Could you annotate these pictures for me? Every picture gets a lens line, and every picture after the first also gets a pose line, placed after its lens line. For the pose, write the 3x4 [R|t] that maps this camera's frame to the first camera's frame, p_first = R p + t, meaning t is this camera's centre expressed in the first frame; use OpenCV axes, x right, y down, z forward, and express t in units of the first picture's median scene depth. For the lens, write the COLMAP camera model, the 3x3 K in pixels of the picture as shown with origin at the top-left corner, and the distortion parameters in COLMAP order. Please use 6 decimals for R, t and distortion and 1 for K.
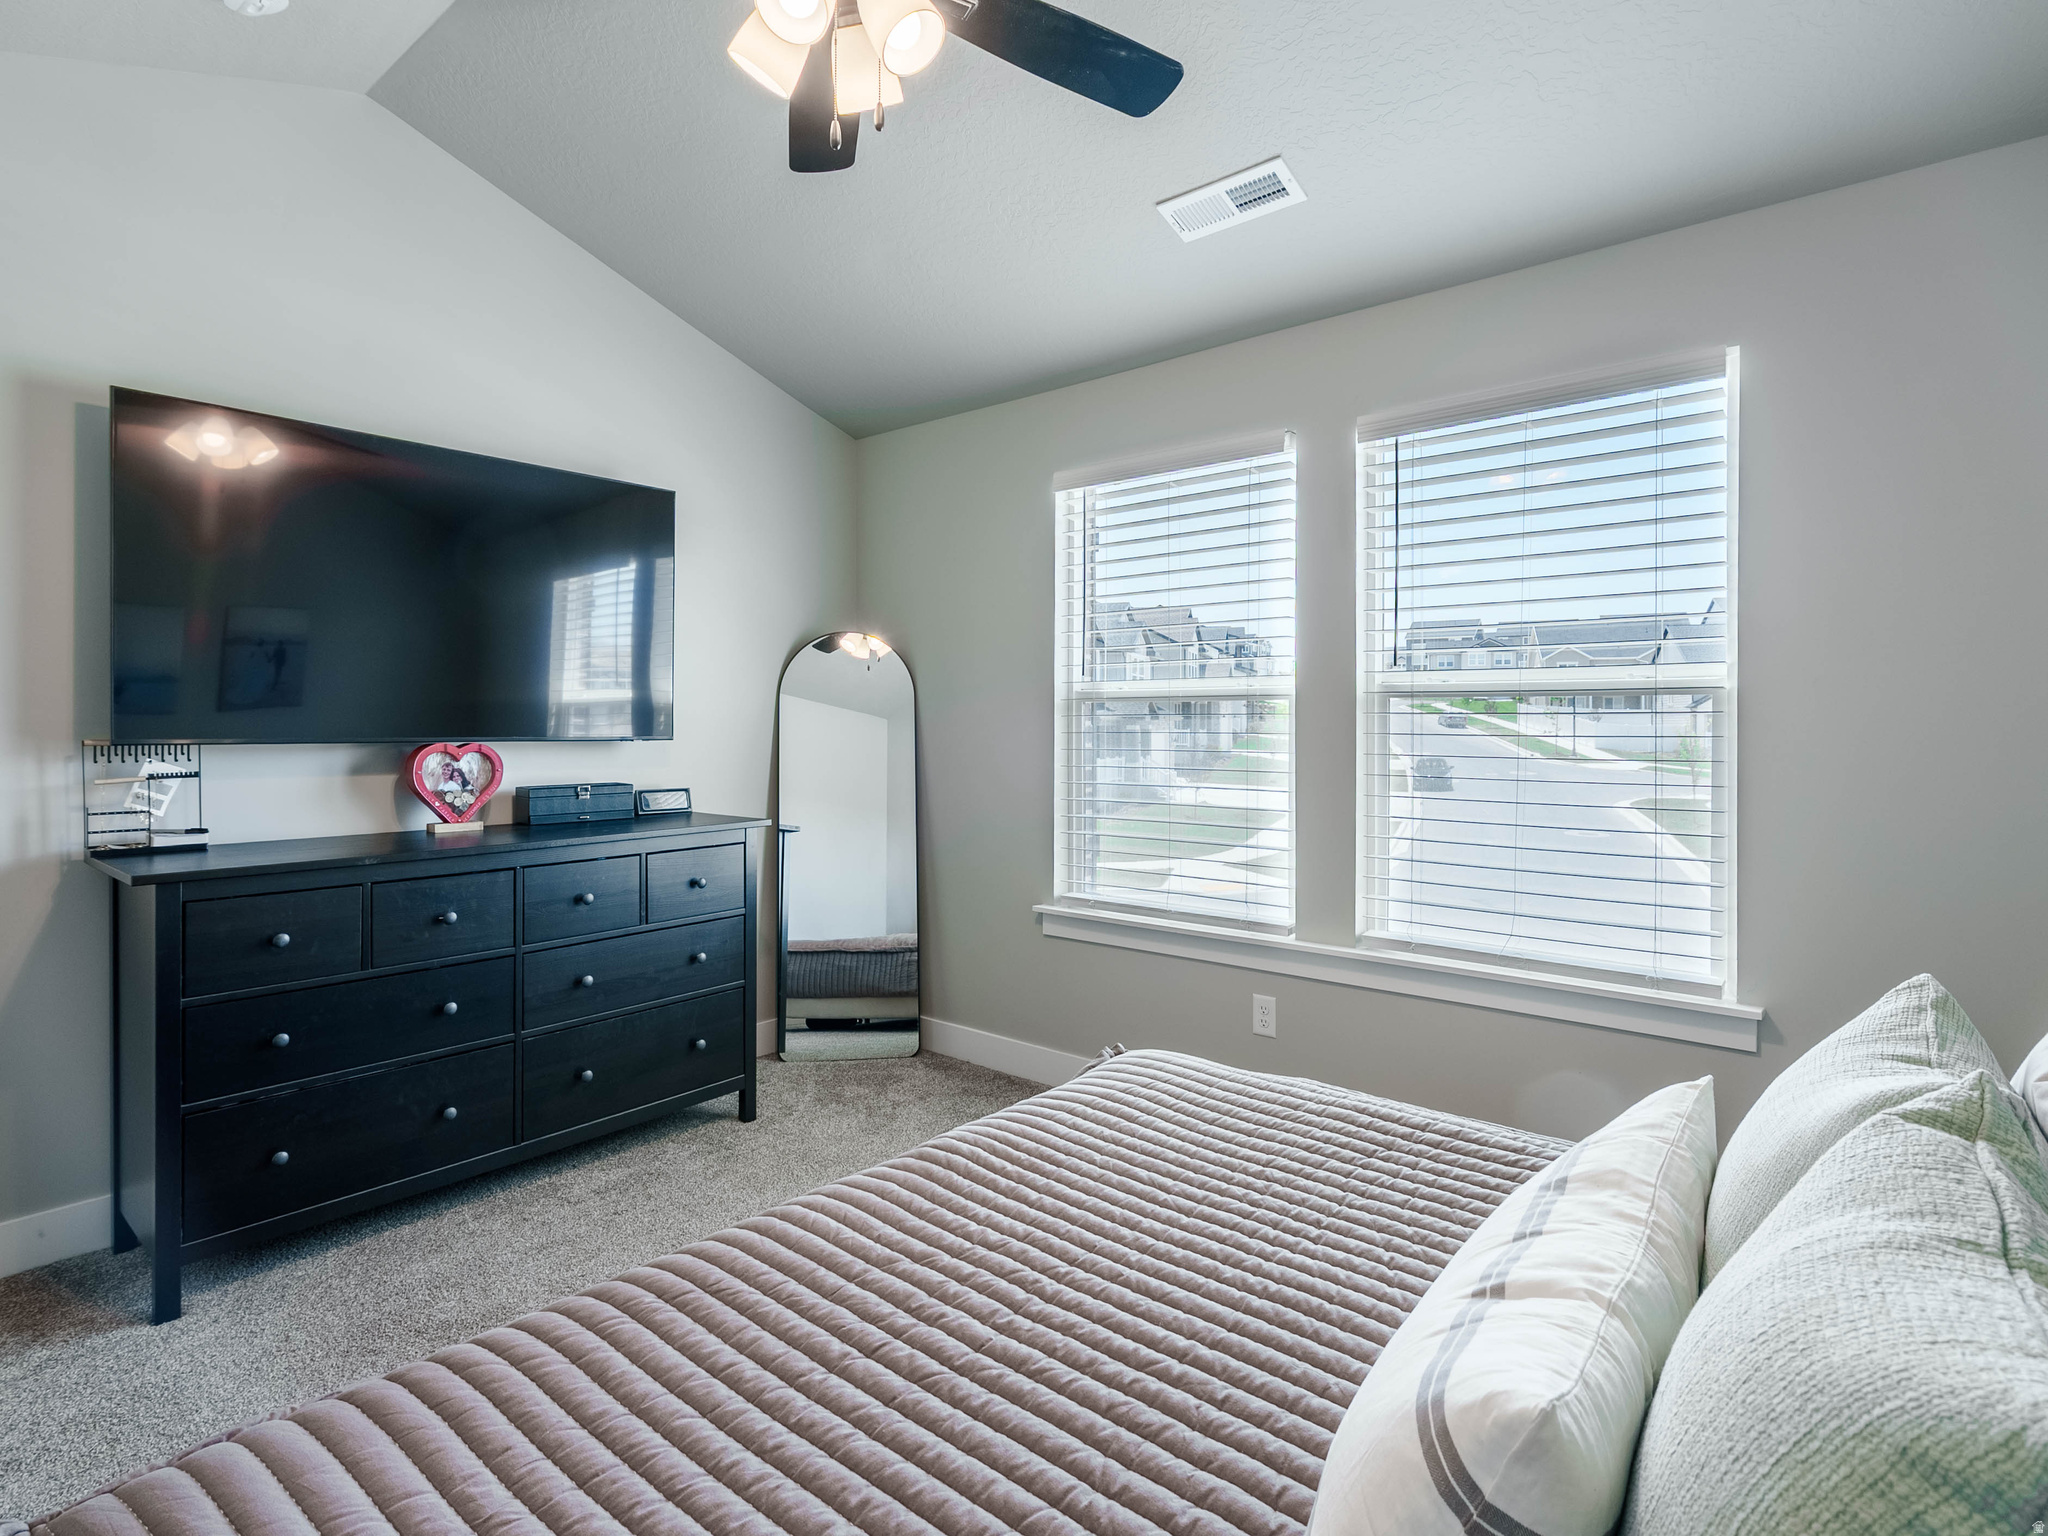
lens RADIAL K [[1047.2, 0, 973.7], [0, 1047.2, 738.0], [0, 0, 1]] dist [-0.006390, 0.004556]
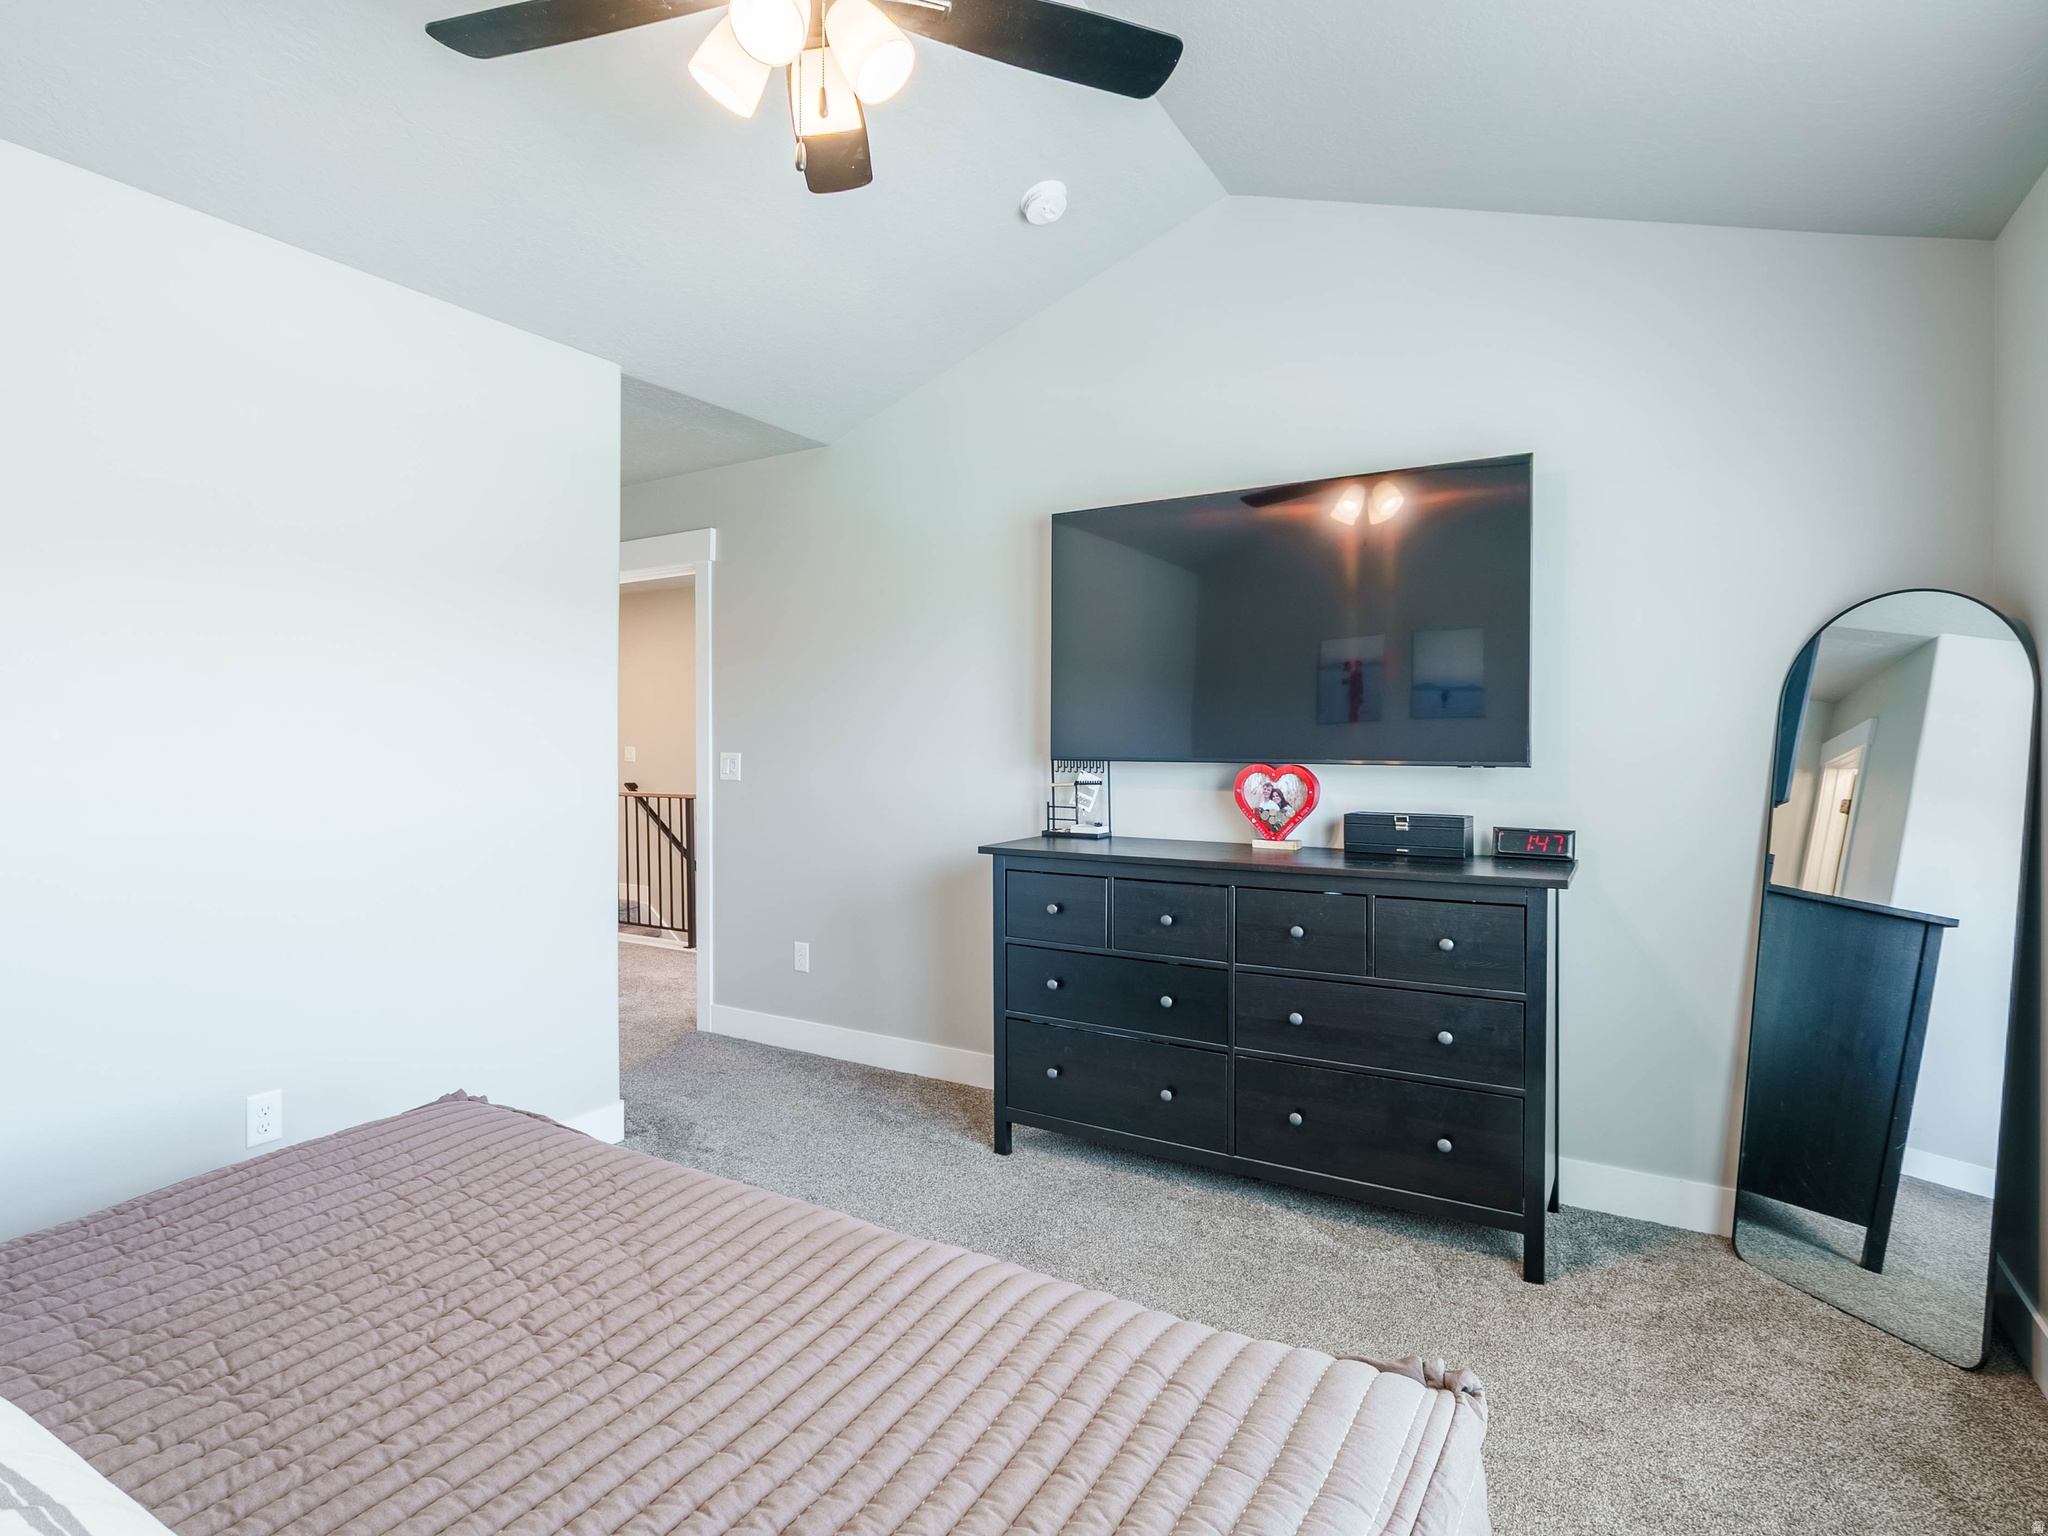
lens RADIAL K [[1047.2, 0, 1020.2], [0, 1047.2, 758.3], [0, 0, 1]] dist [-0.006390, 0.004556]
pose [[0.183697, 0.015513, -0.982860, 0.494352], [-0.015948, 0.999791, 0.012799, -0.010973], [0.982853, 0.013323, 0.183906, 0.555392]]
